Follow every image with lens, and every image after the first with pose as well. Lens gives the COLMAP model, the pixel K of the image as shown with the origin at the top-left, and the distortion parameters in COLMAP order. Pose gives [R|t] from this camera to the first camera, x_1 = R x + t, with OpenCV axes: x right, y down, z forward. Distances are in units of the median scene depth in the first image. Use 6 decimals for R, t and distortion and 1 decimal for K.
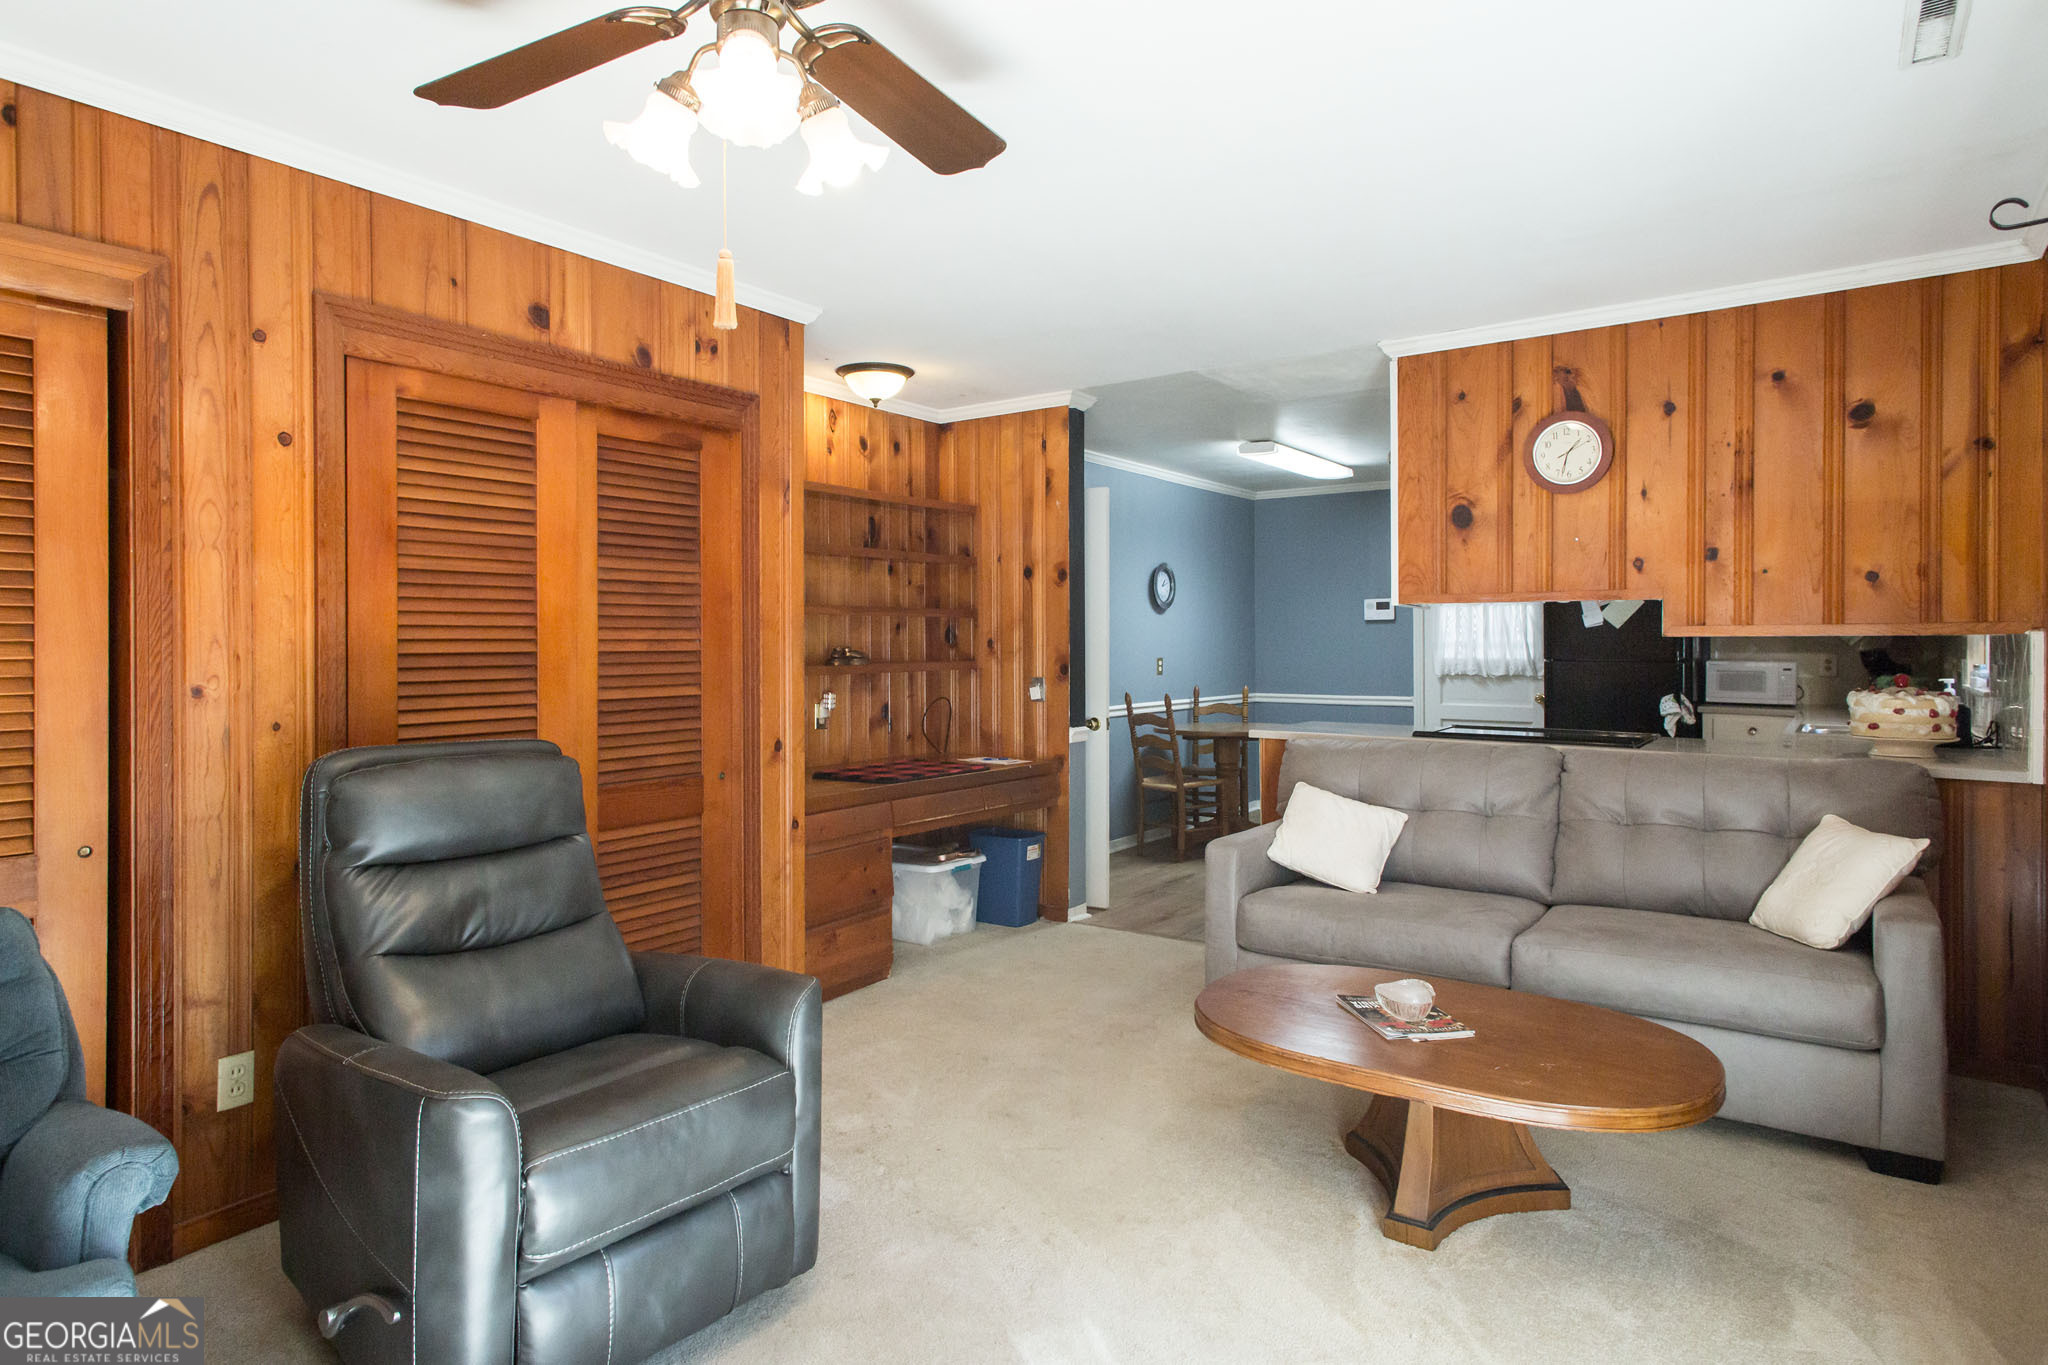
lens RADIAL K [[1166.4, 0, 1028.1], [0, 1166.4, 649.7], [0, 0, 1]] dist [0.018710, 0.000433]
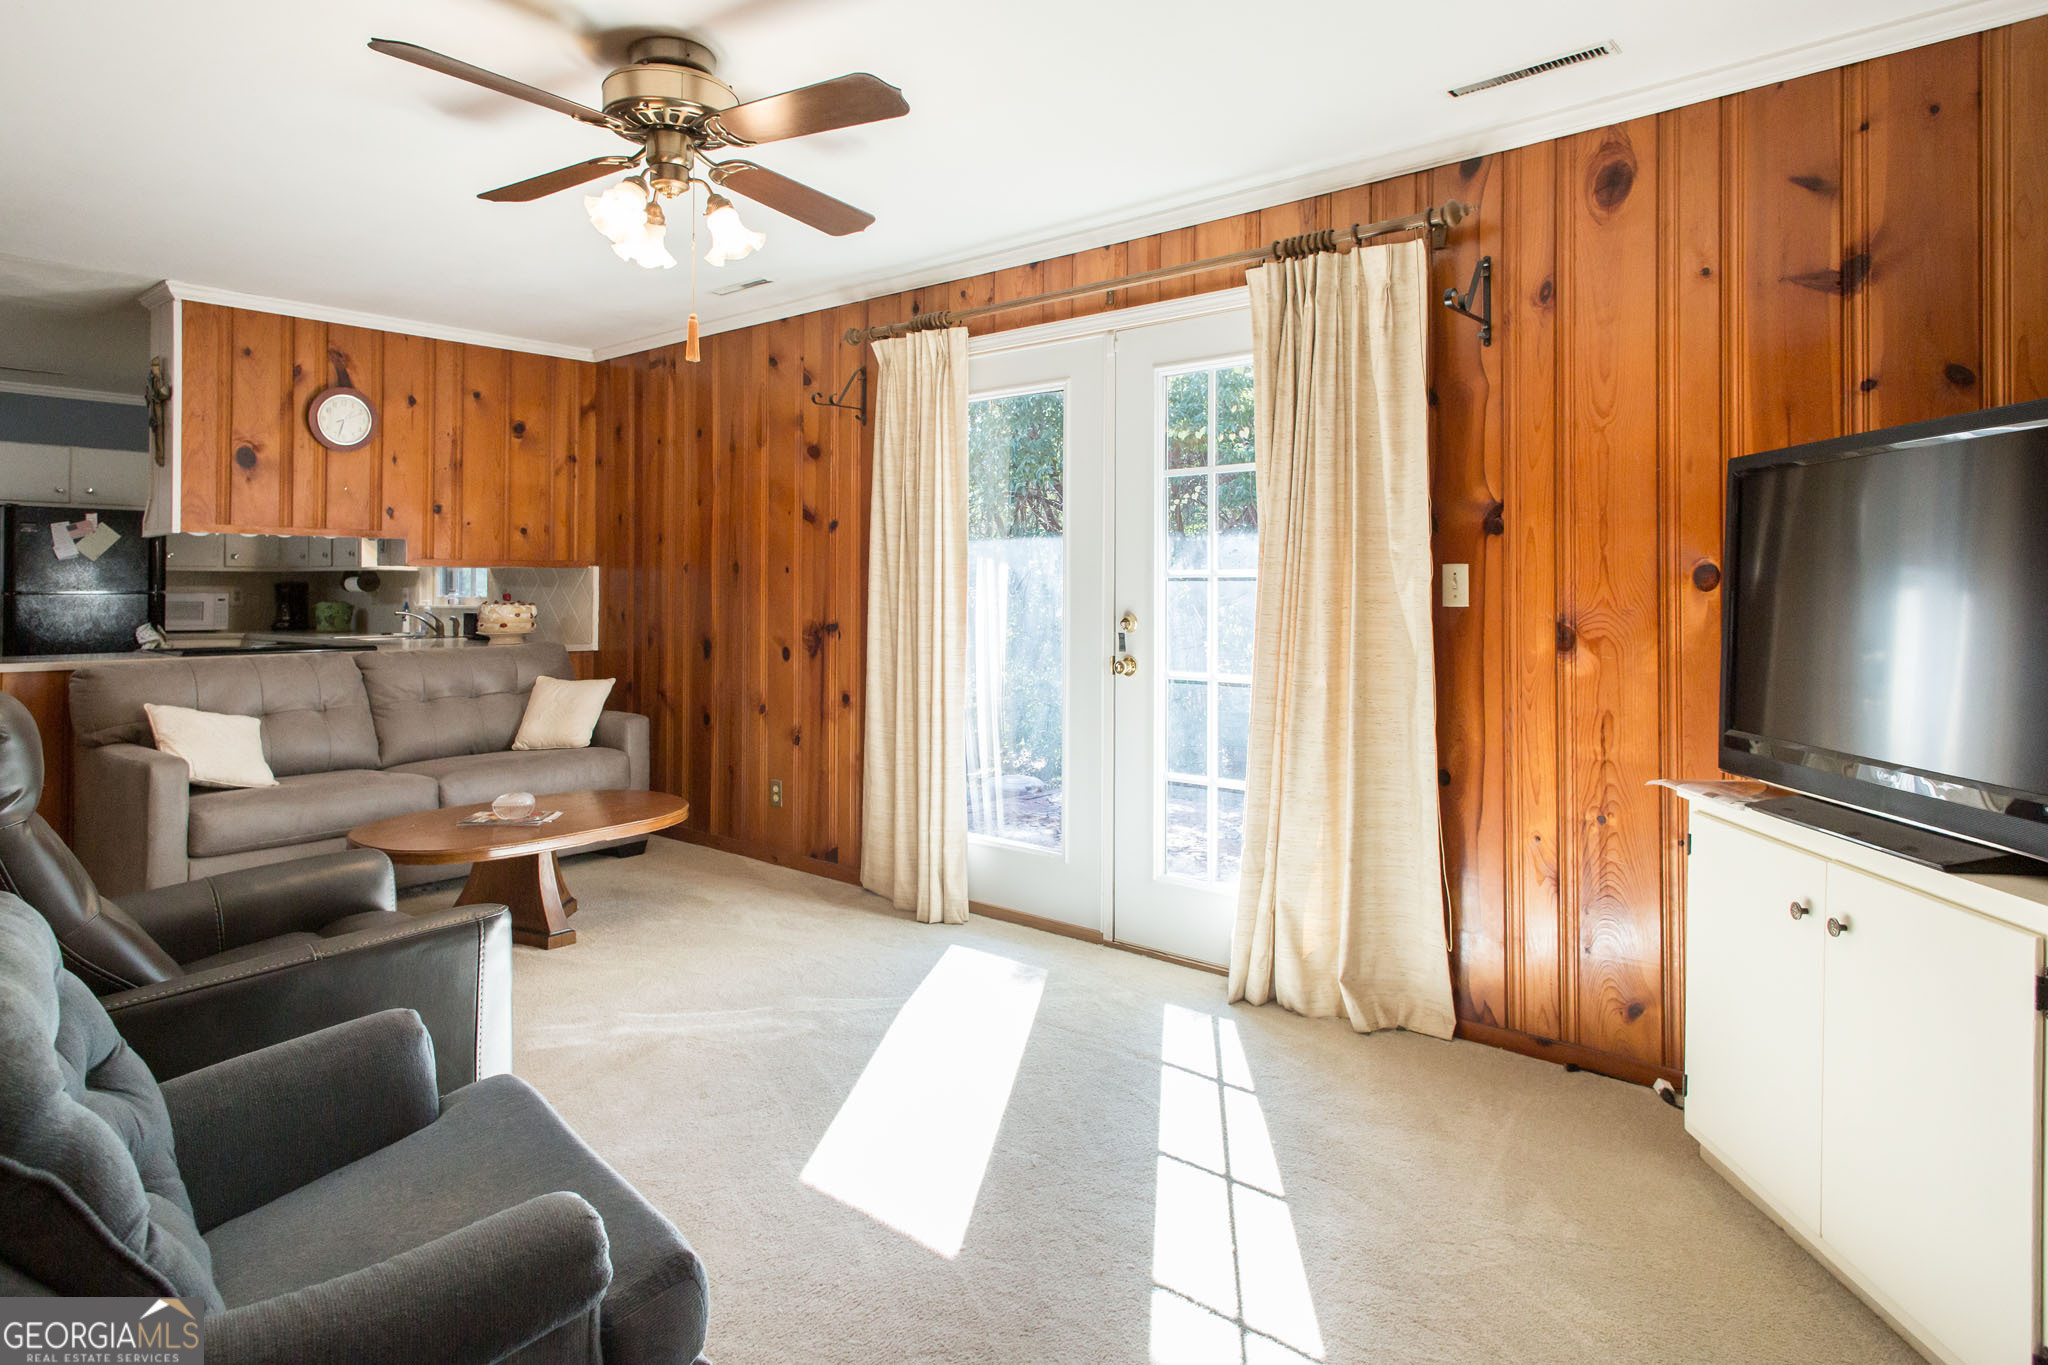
lens RADIAL K [[1166.4, 0, 1028.1], [0, 1166.4, 649.7], [0, 0, 1]] dist [0.018710, 0.000433]
pose [[0.082067, -0.052959, 0.995219, -0.816973], [0.009307, 0.998584, 0.052370, 0.022343], [-0.996583, 0.004965, 0.082443, 0.170252]]
